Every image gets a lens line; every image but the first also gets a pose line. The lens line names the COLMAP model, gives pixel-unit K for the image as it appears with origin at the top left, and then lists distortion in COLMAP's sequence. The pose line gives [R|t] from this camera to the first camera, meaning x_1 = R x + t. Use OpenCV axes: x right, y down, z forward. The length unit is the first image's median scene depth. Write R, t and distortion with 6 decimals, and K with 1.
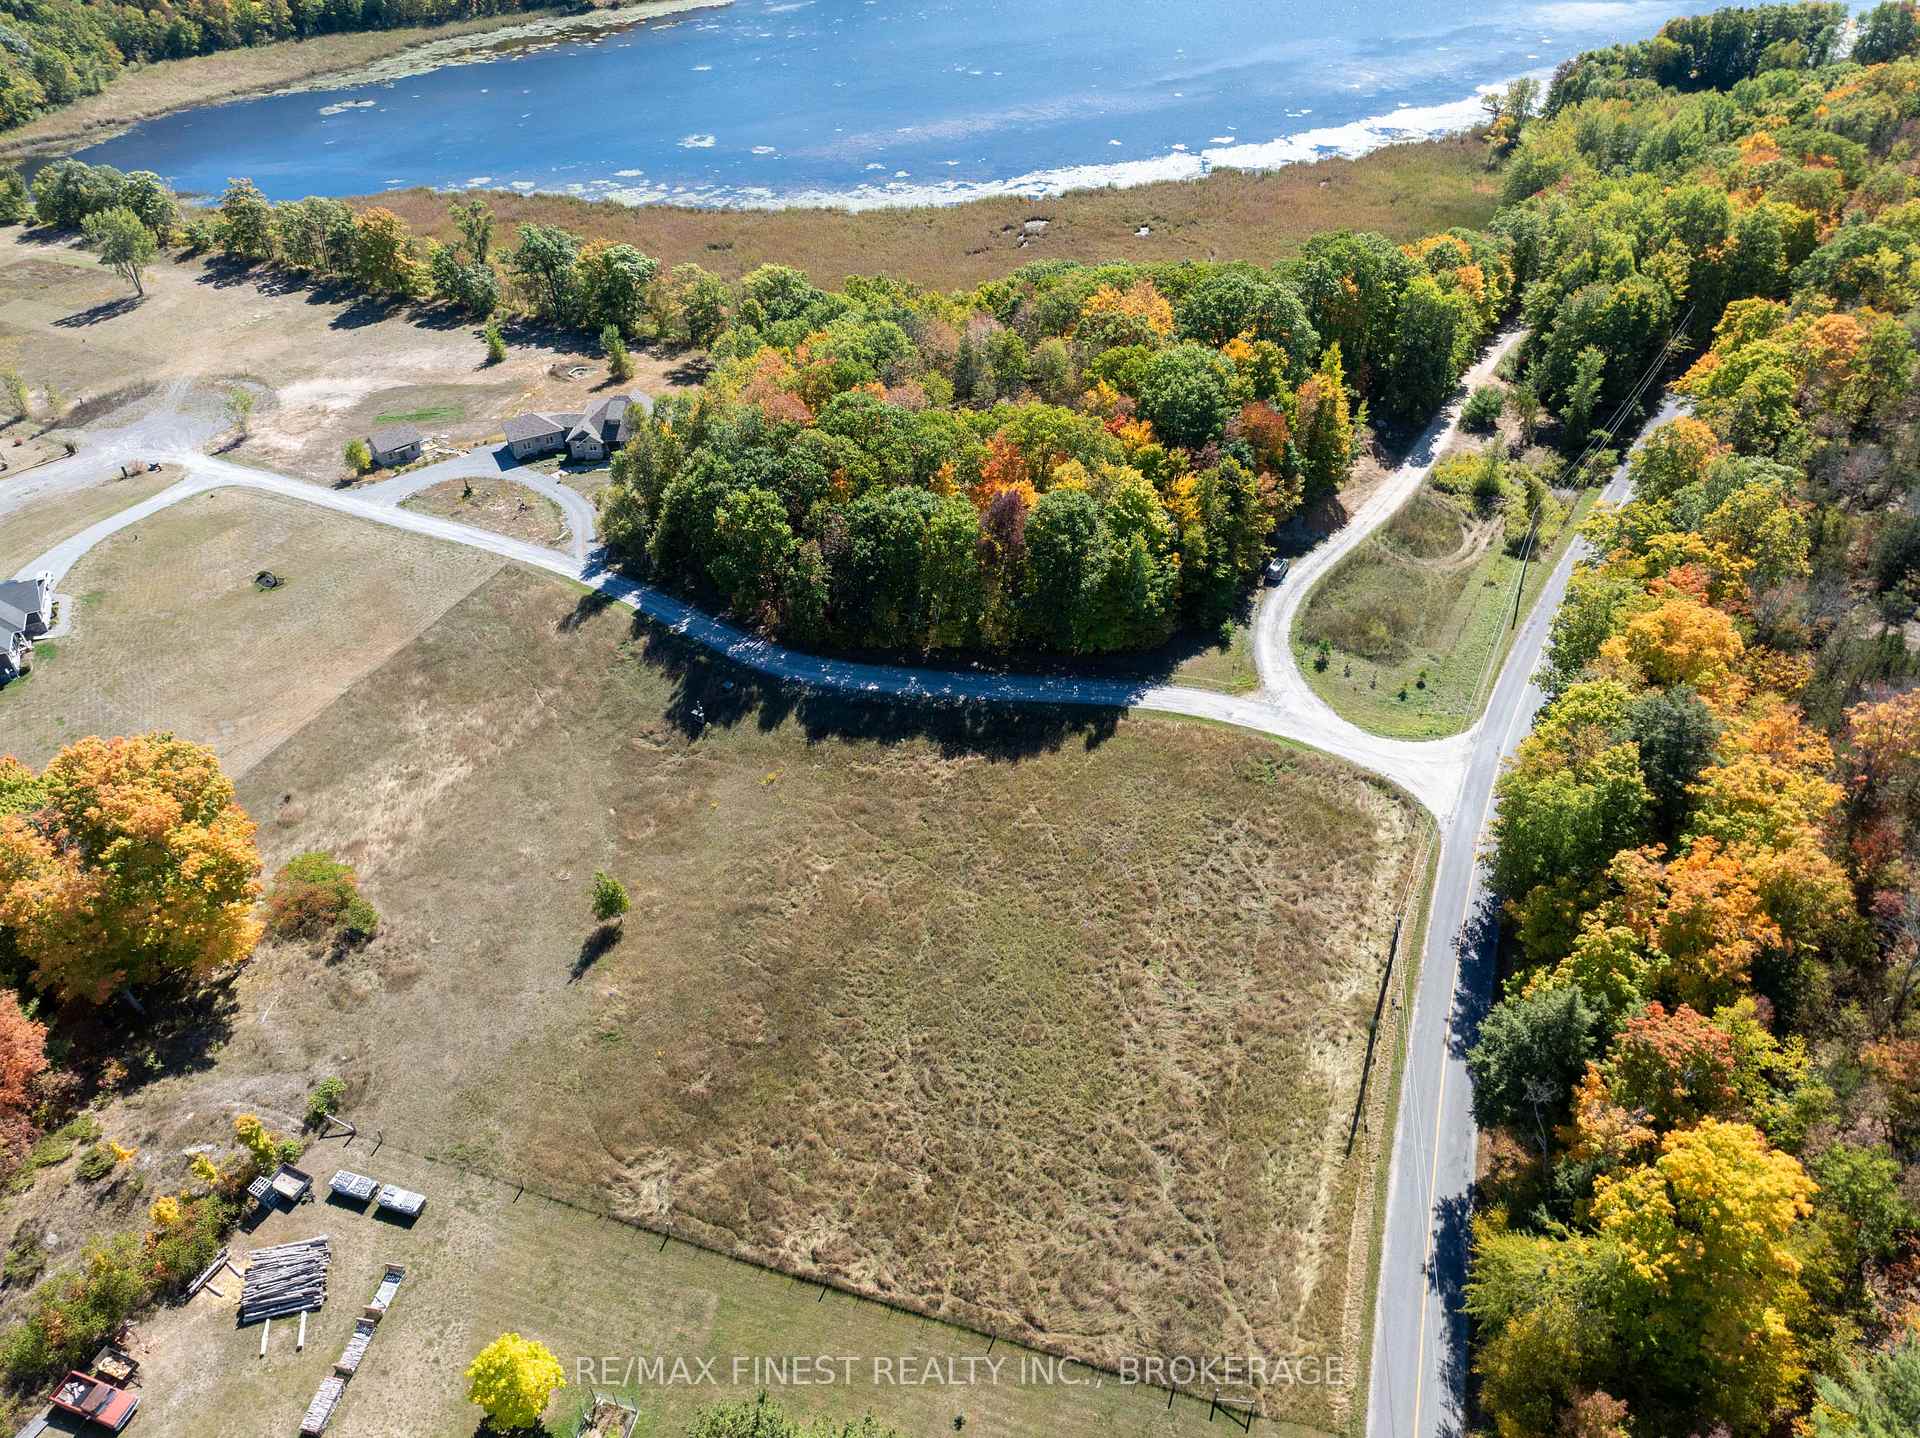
lens RADIAL K [[1359.6, 0, 962.1], [0, 1359.6, 708.3], [0, 0, 1]] dist [-0.063838, 0.040867]
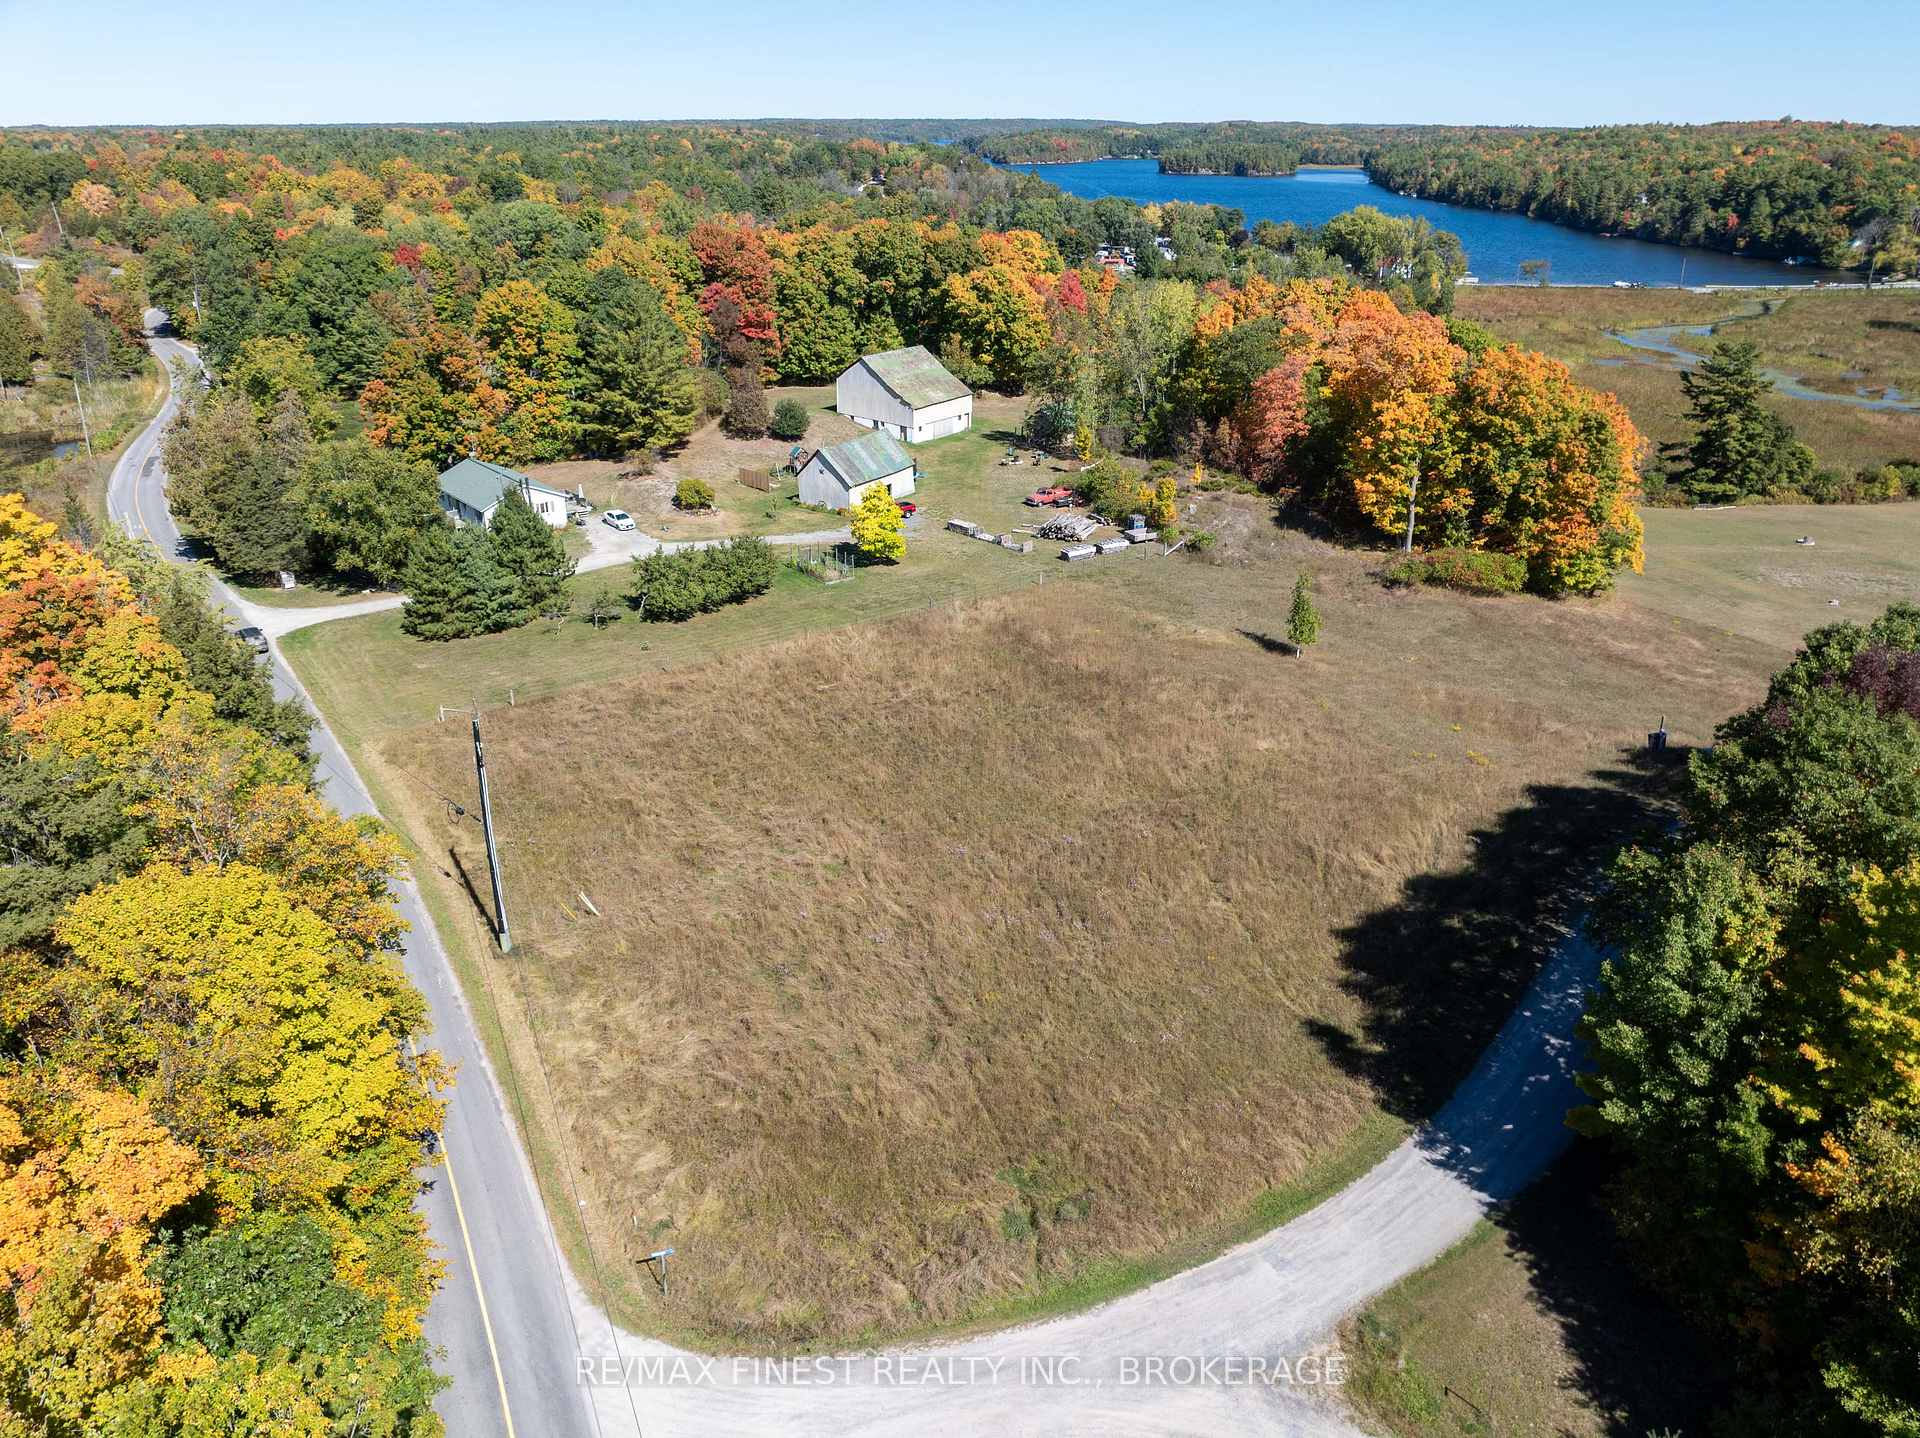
lens RADIAL K [[1353.4, 0, 962.6], [0, 1353.4, 723.9], [0, 0, 1]] dist [-0.054702, 0.025330]
pose [[-0.632357, 0.326654, -0.702440, 0.424678], [-0.467749, 0.561807, 0.682337, -0.258748], [0.617524, 0.760046, -0.202470, 0.869544]]
